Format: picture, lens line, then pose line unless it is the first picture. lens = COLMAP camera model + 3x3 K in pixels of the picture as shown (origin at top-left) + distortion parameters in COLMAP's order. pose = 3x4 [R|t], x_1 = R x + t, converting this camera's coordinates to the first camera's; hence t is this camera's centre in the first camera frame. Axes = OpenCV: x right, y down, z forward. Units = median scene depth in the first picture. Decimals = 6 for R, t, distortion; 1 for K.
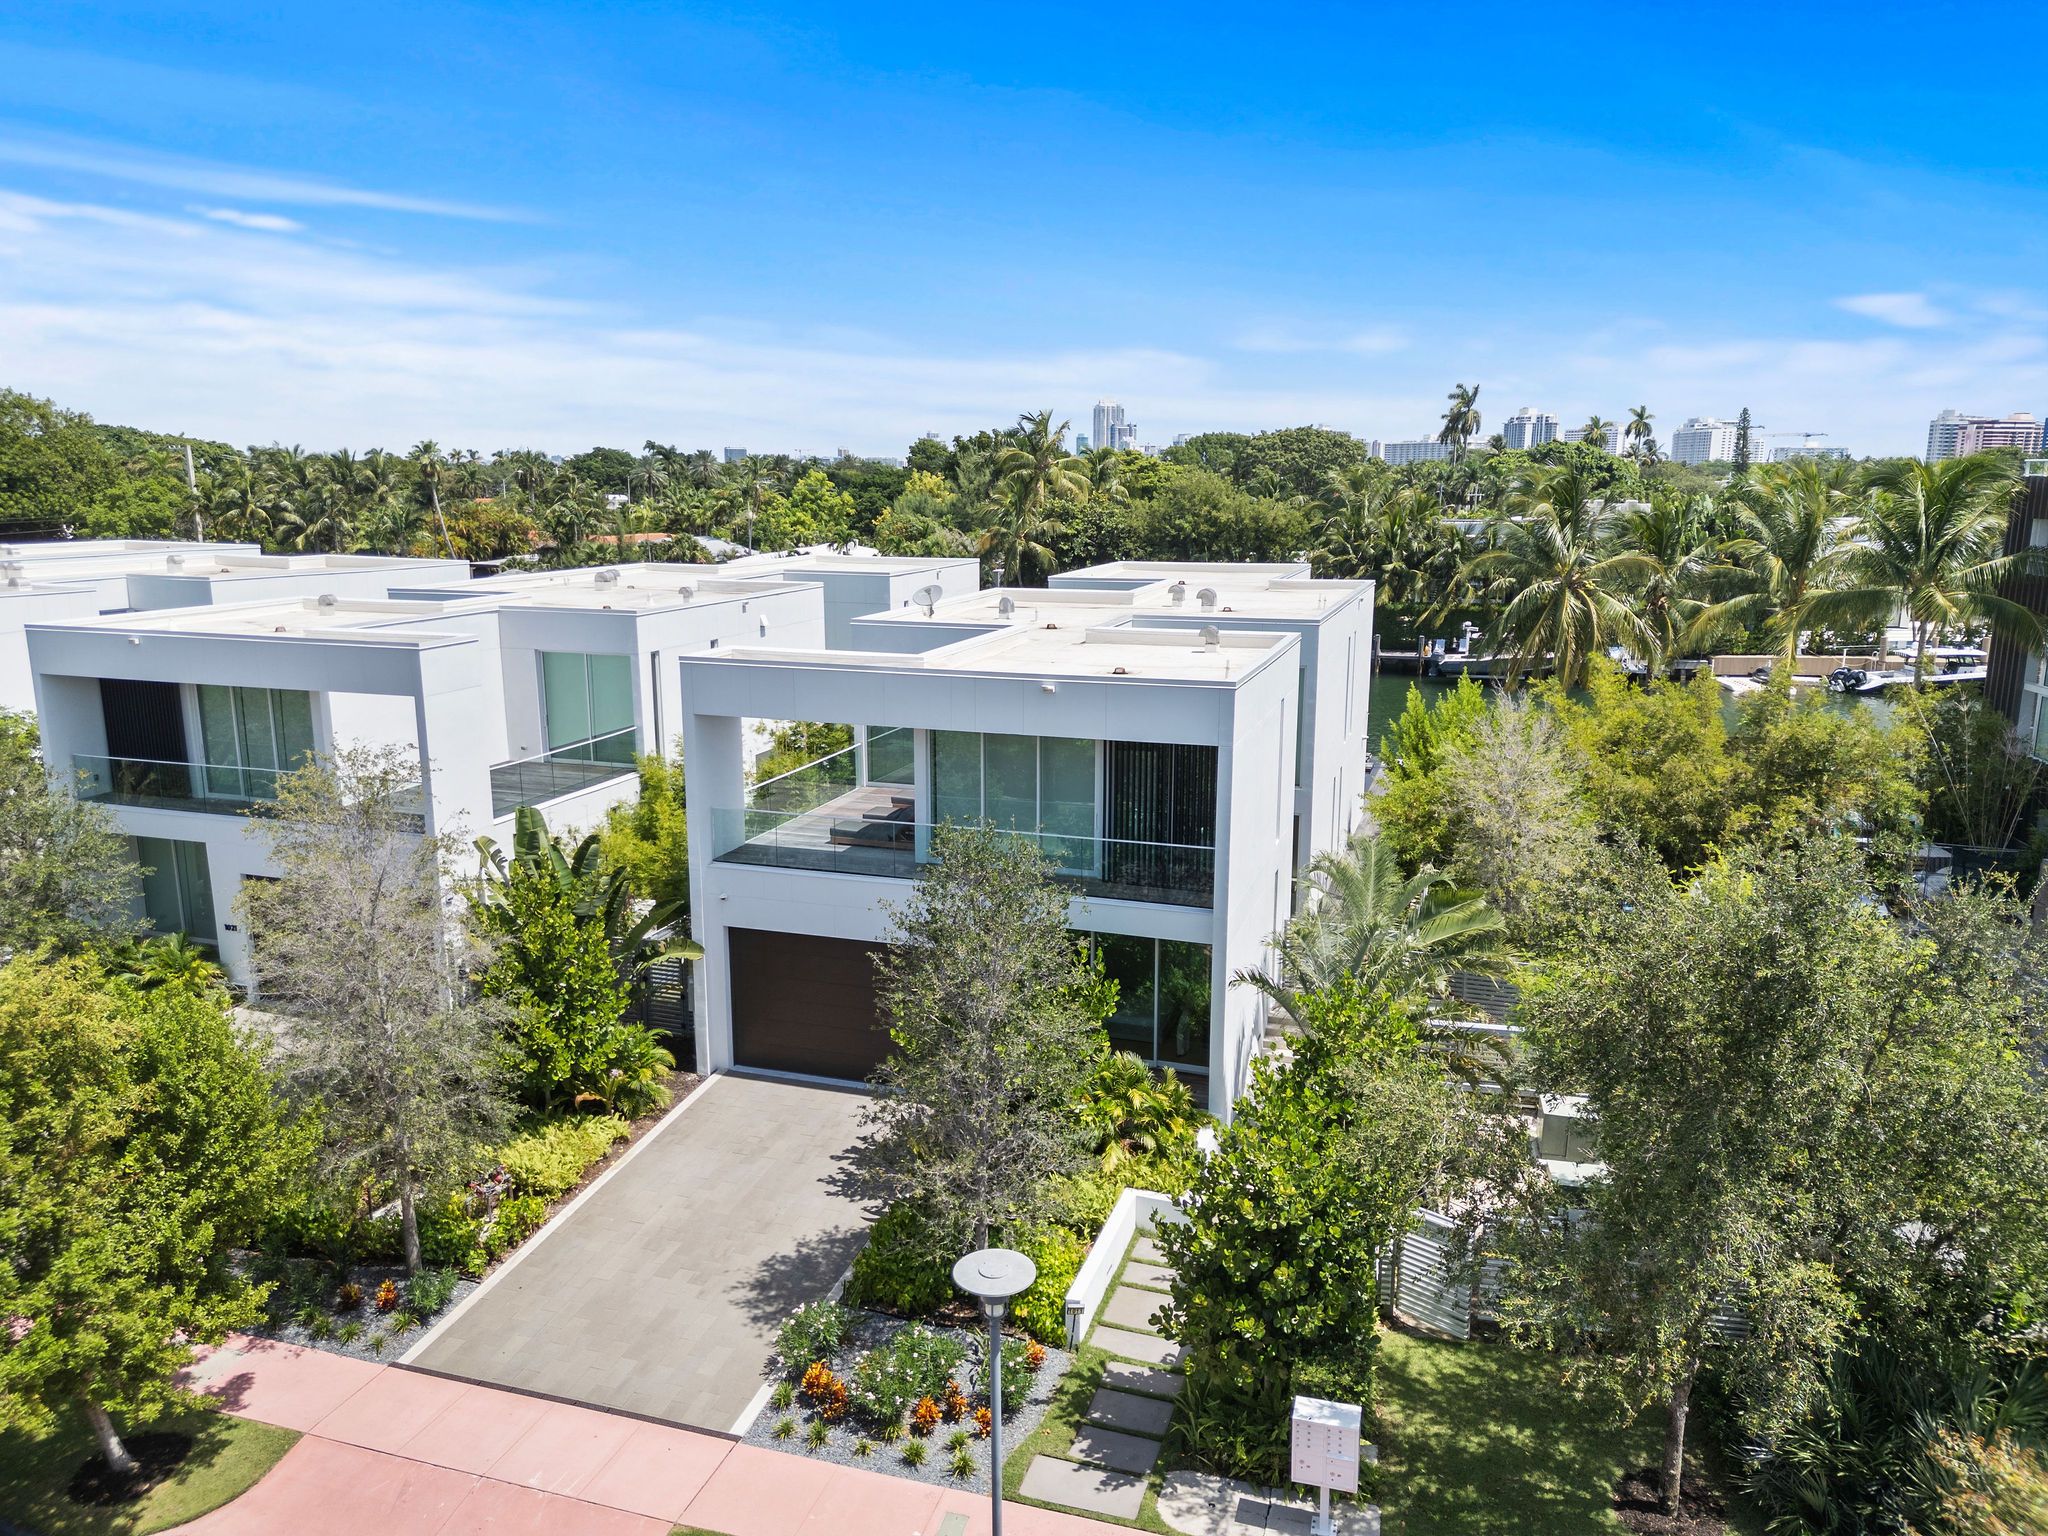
lens RADIAL K [[1415.9, 0, 1024.0], [0, 1415.9, 768.0], [0, 0, 1]] dist [0.088114, -0.108557]
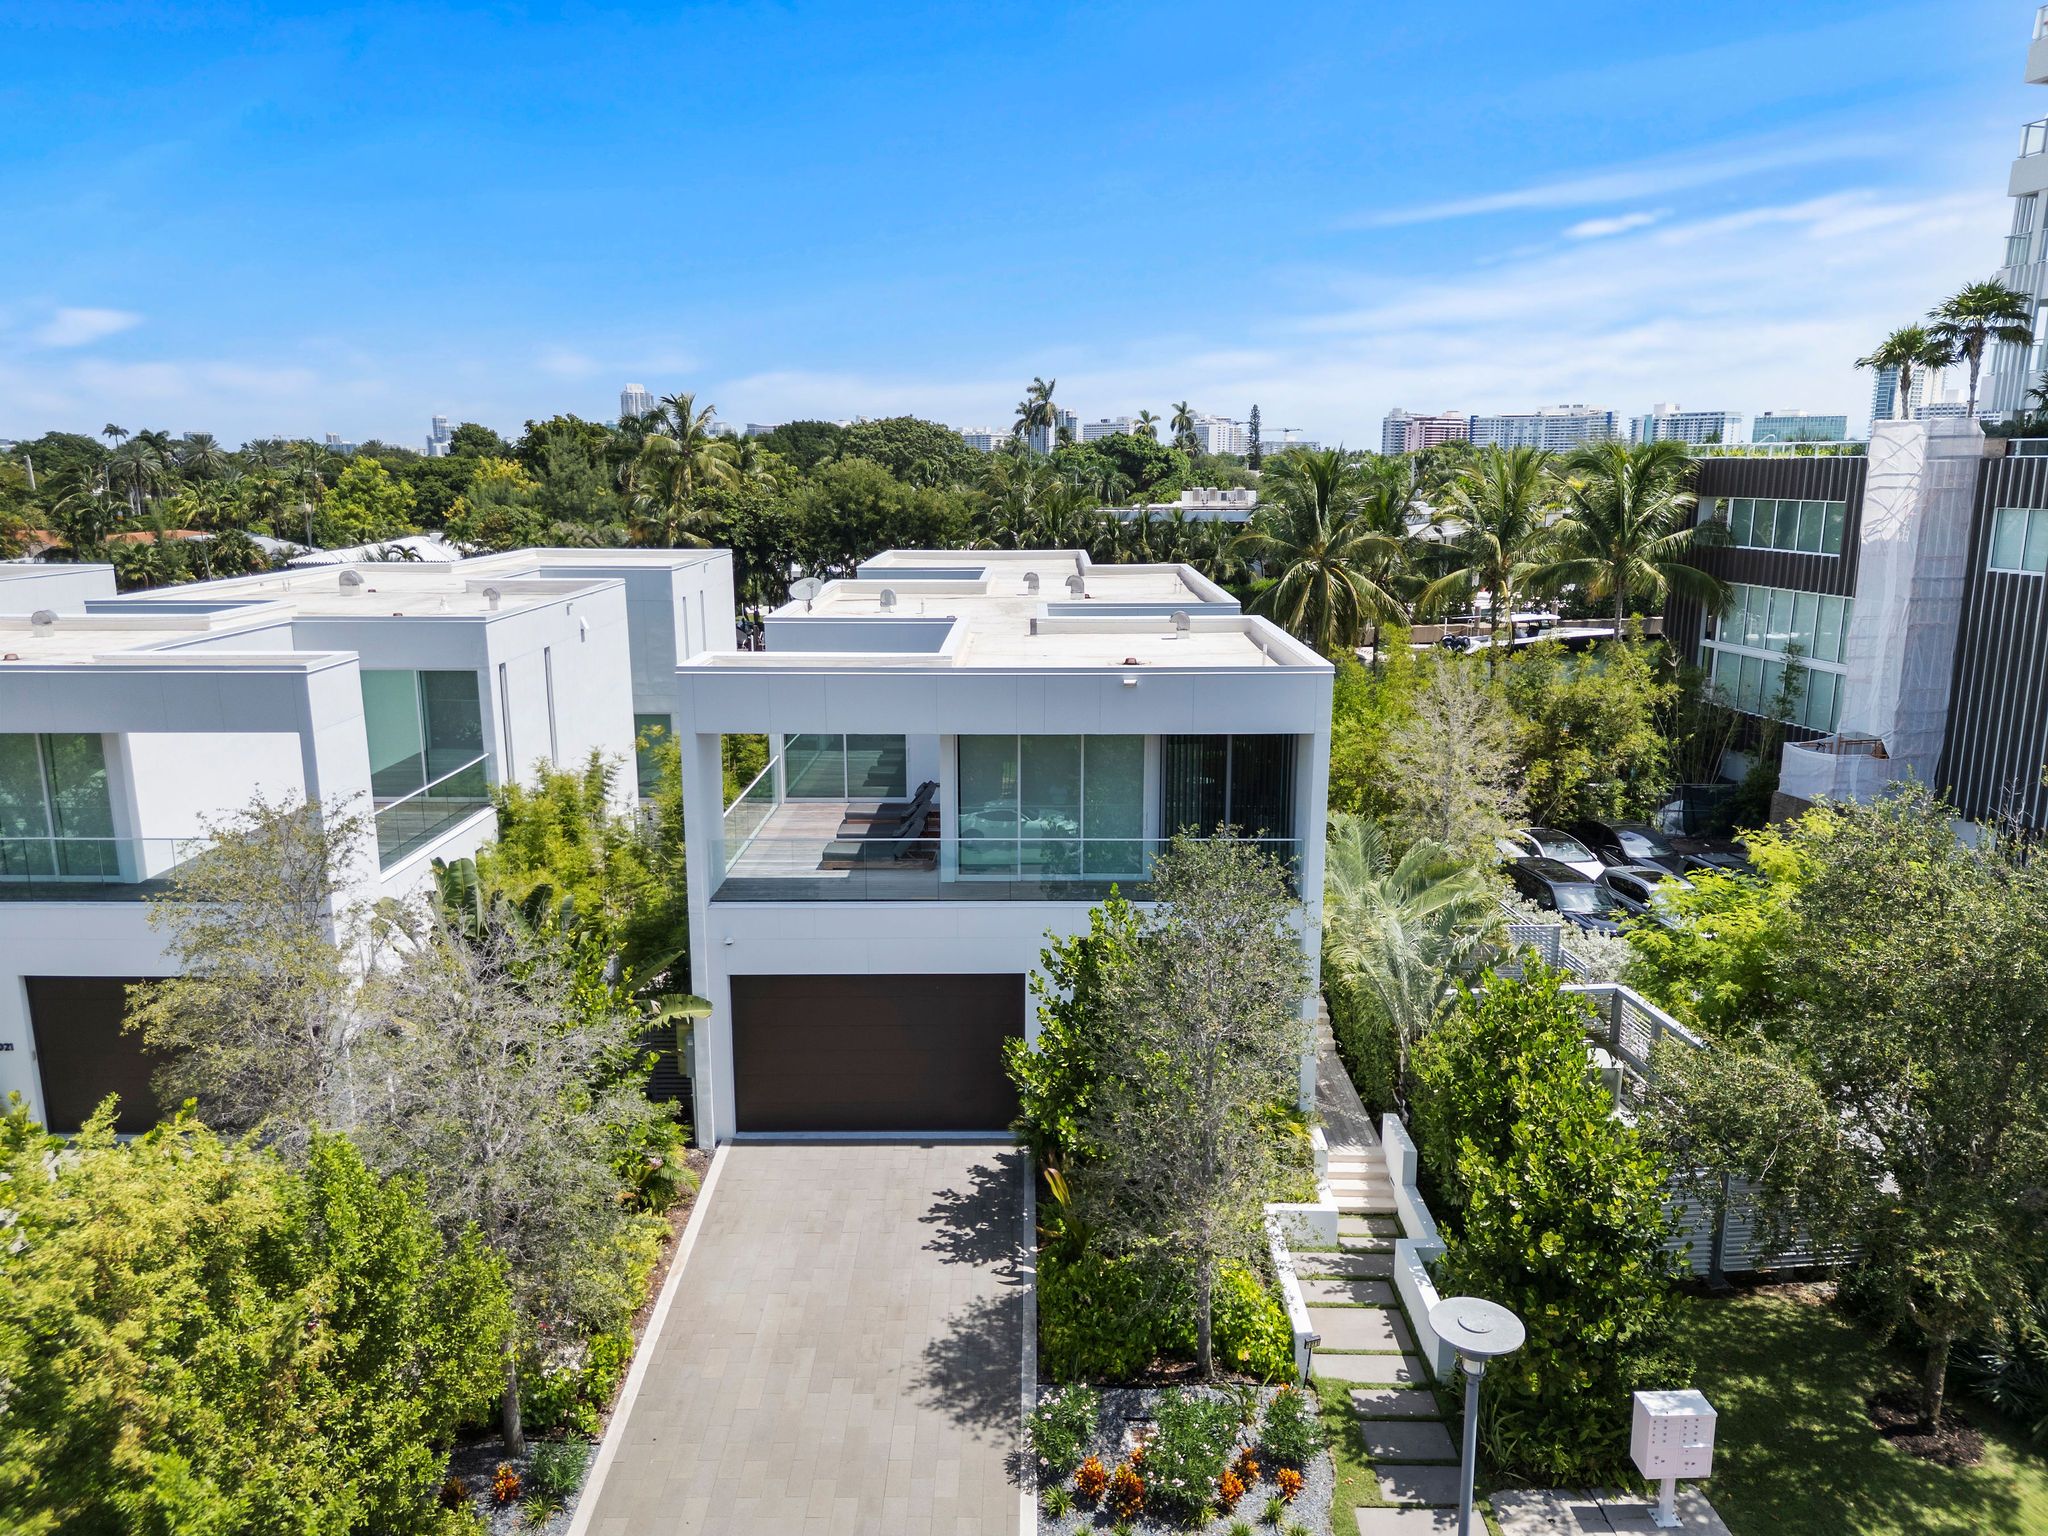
lens RADIAL K [[1418.1, 0, 1024.0], [0, 1418.1, 768.0], [0, 0, 1]] dist [0.061393, -0.057737]
pose [[0.951875, -0.066331, 0.299221, -0.278606], [0.064322, 0.997792, 0.016572, -0.016841], [-0.299660, 0.003472, 0.954040, 0.112710]]
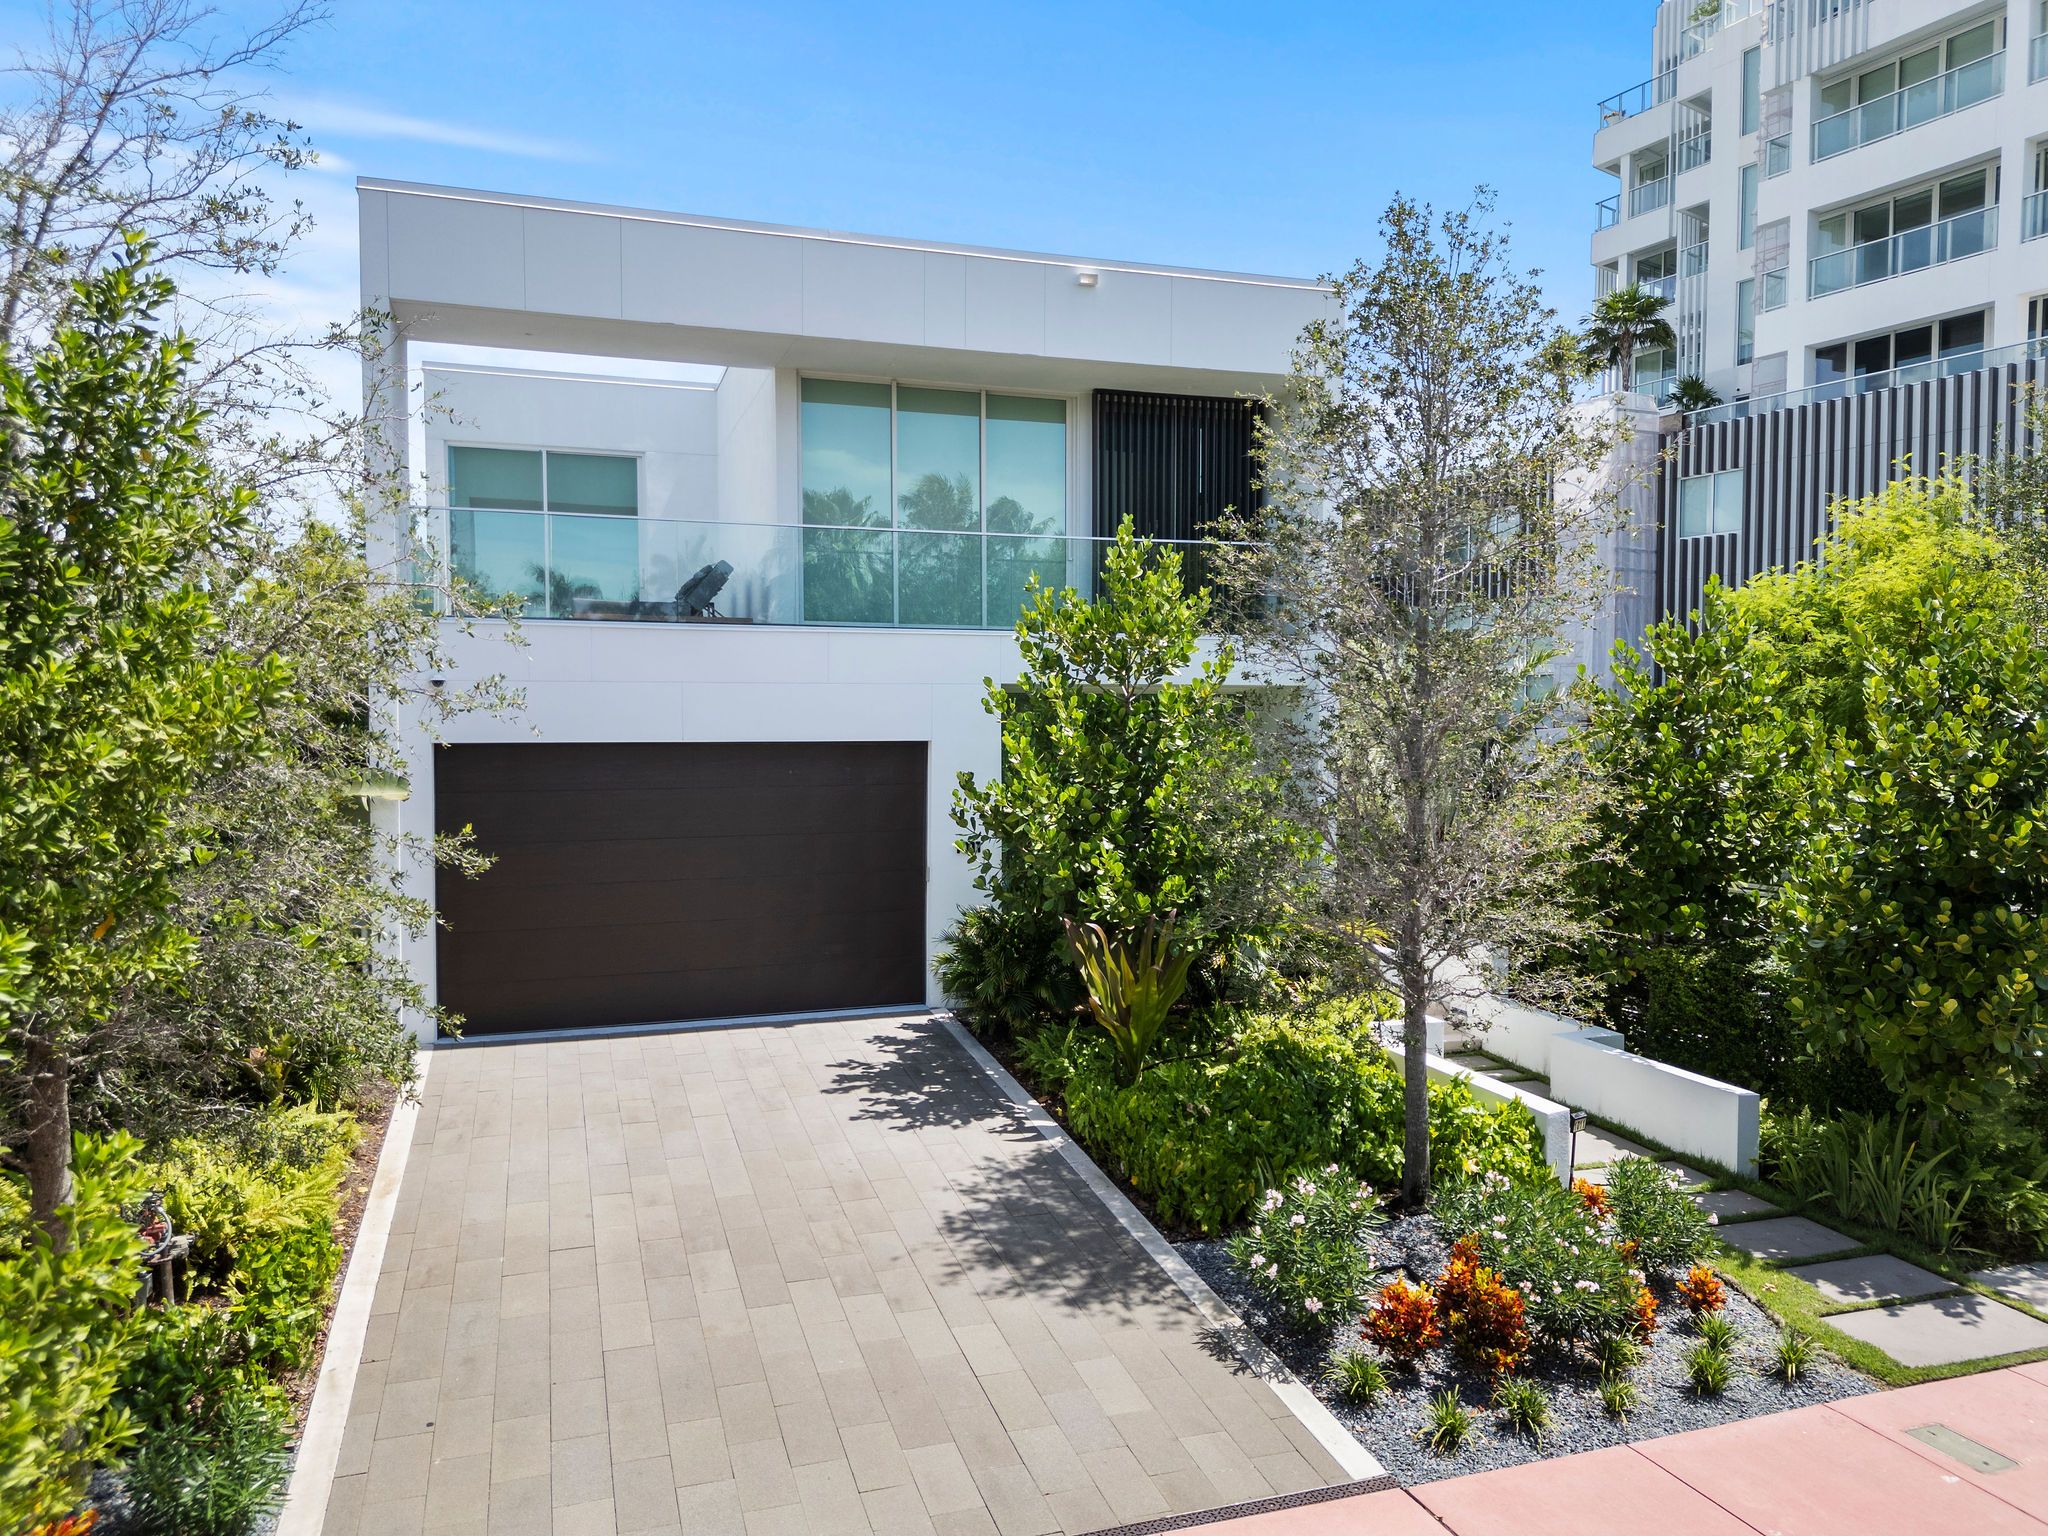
lens RADIAL K [[1418.1, 0, 1024.0], [0, 1418.1, 768.0], [0, 0, 1]] dist [0.061393, -0.057737]
pose [[0.803550, -0.023206, 0.594784, -0.330554], [0.120162, 0.984991, -0.123908, 0.199421], [-0.582982, 0.171037, 0.794278, 0.458576]]
